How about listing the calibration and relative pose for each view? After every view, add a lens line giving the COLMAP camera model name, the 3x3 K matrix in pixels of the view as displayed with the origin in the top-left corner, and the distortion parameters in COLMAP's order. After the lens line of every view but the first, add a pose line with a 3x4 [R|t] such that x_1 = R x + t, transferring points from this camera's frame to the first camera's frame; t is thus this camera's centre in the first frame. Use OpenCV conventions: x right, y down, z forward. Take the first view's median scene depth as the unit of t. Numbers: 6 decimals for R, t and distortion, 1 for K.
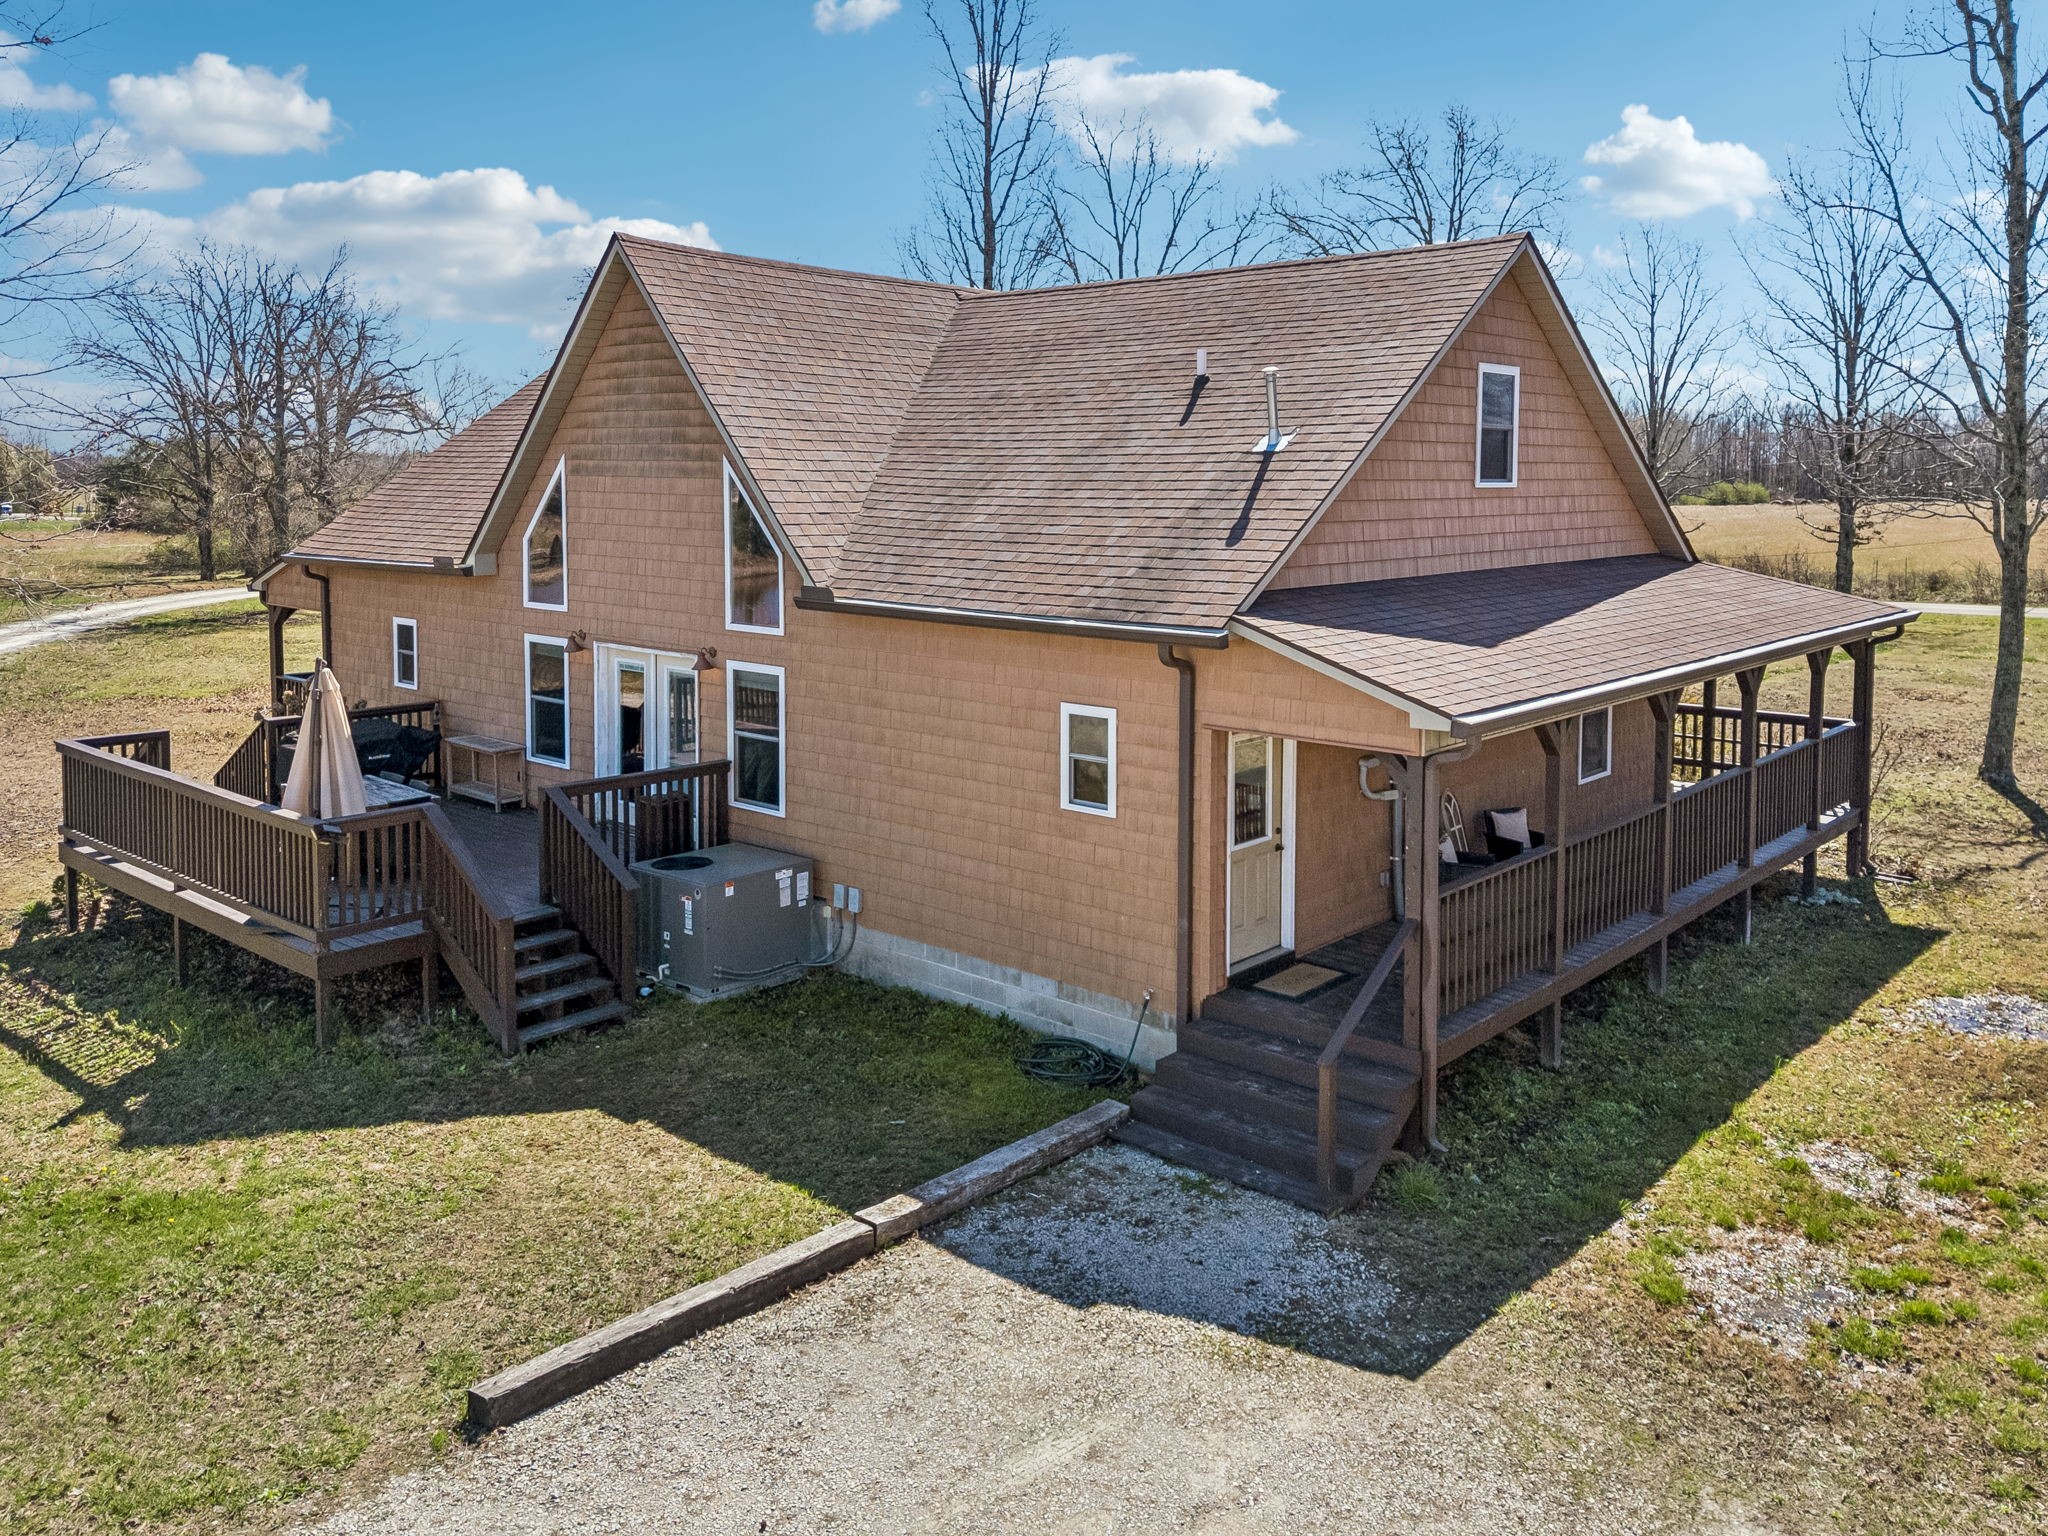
lens RADIAL K [[1525.4, 0, 1024.0], [0, 1525.4, 768.0], [0, 0, 1]] dist [0.115743, -0.141615]
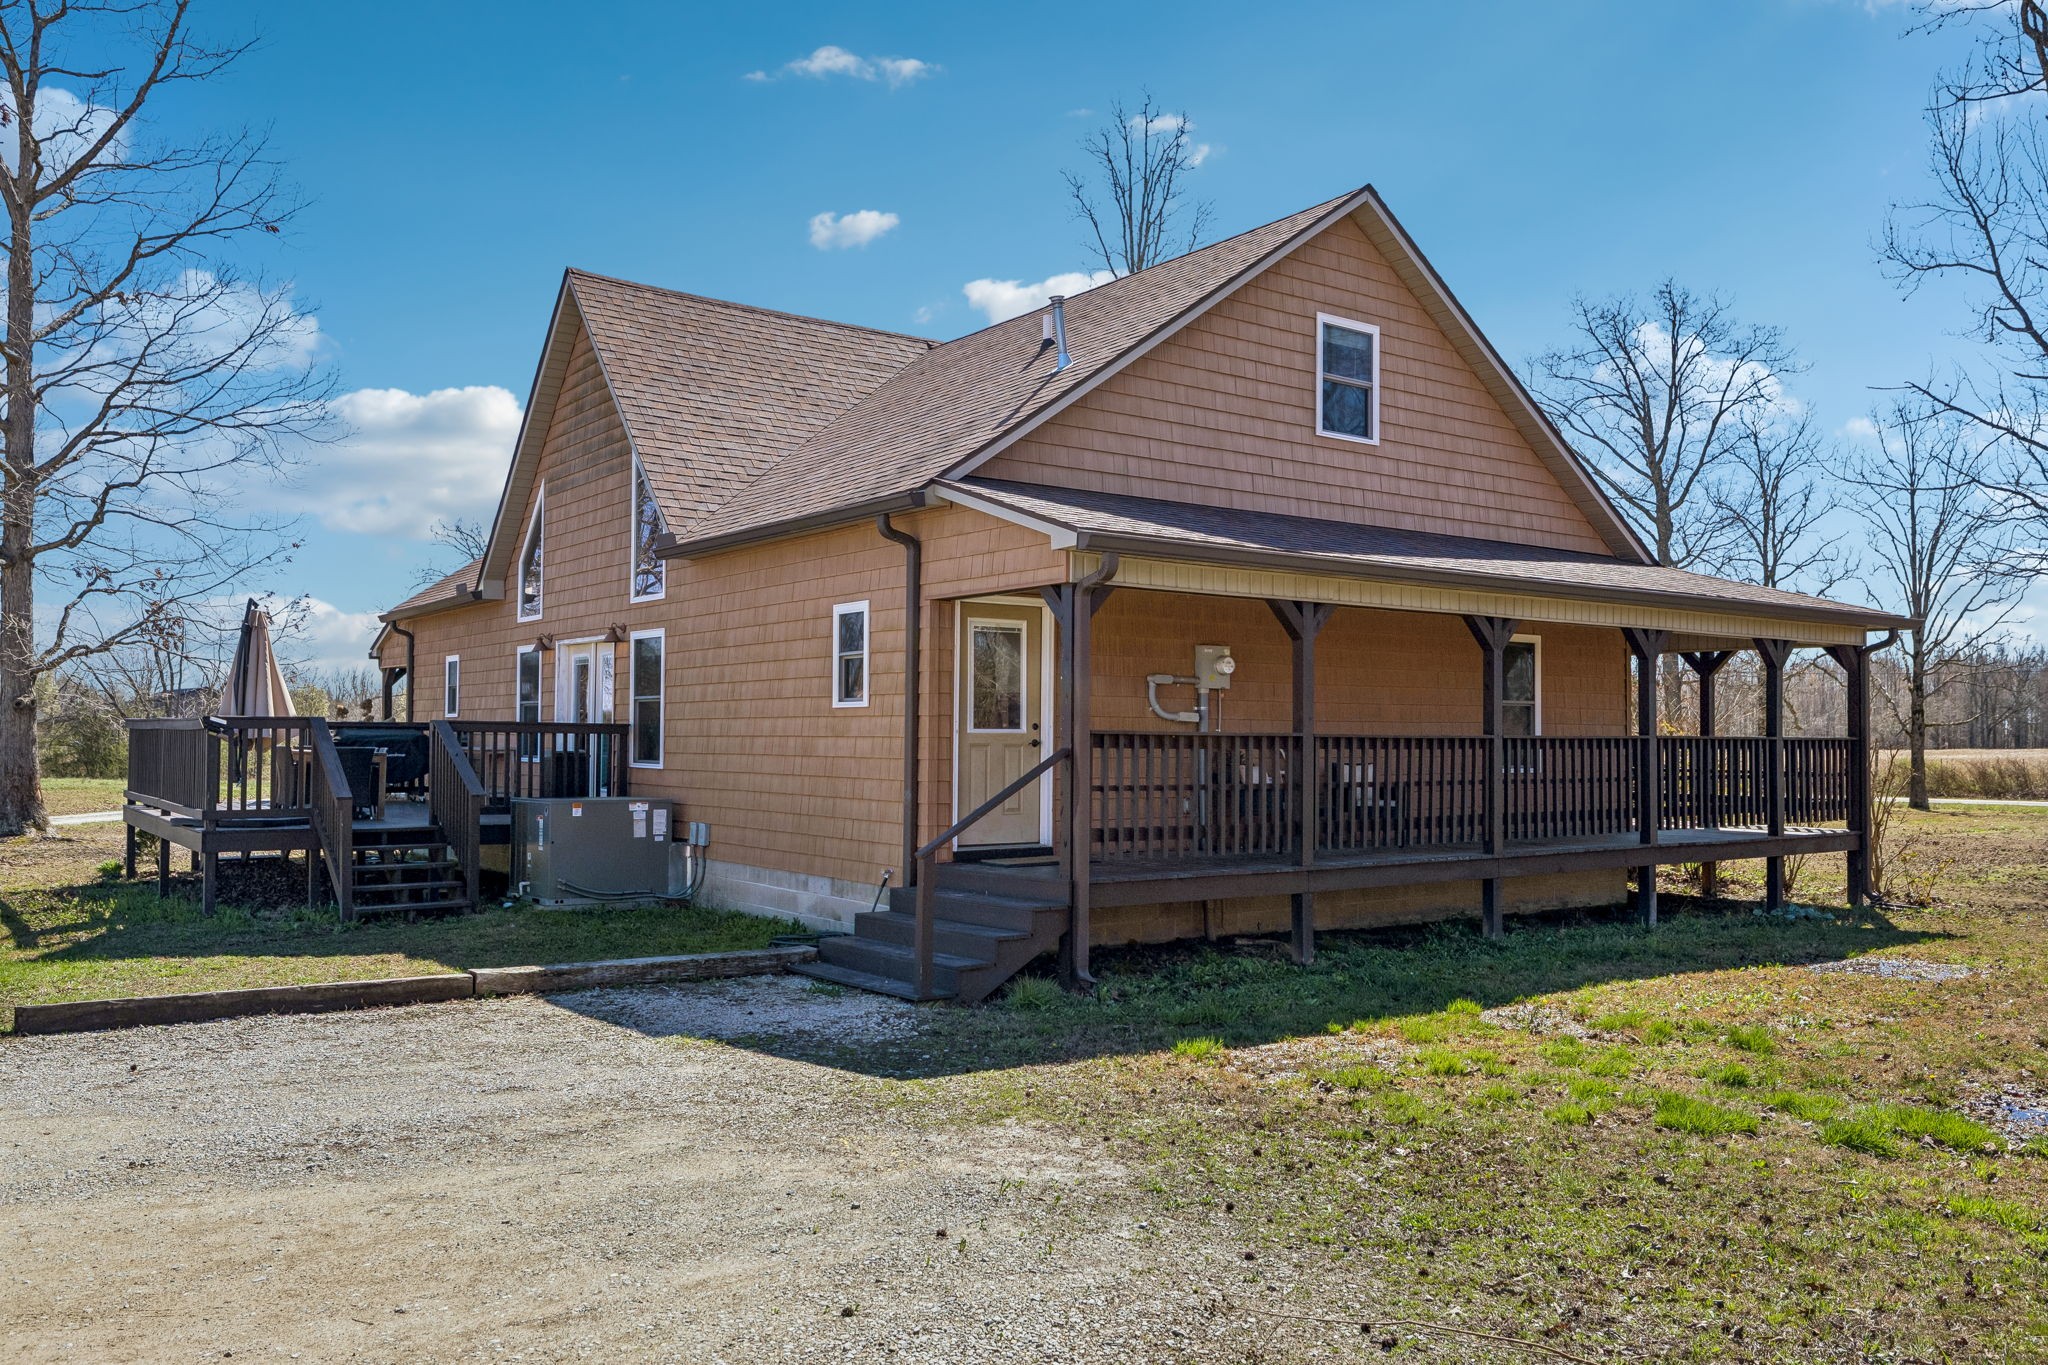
lens RADIAL K [[1516.0, 0, 1016.1], [0, 1516.0, 917.0], [0, 0, 1]] dist [-0.004583, -0.001336]
pose [[0.974906, 0.019389, -0.221771, 0.334032], [-0.036577, 0.996612, -0.073660, 0.212395], [0.219591, 0.079924, 0.972313, 0.031447]]
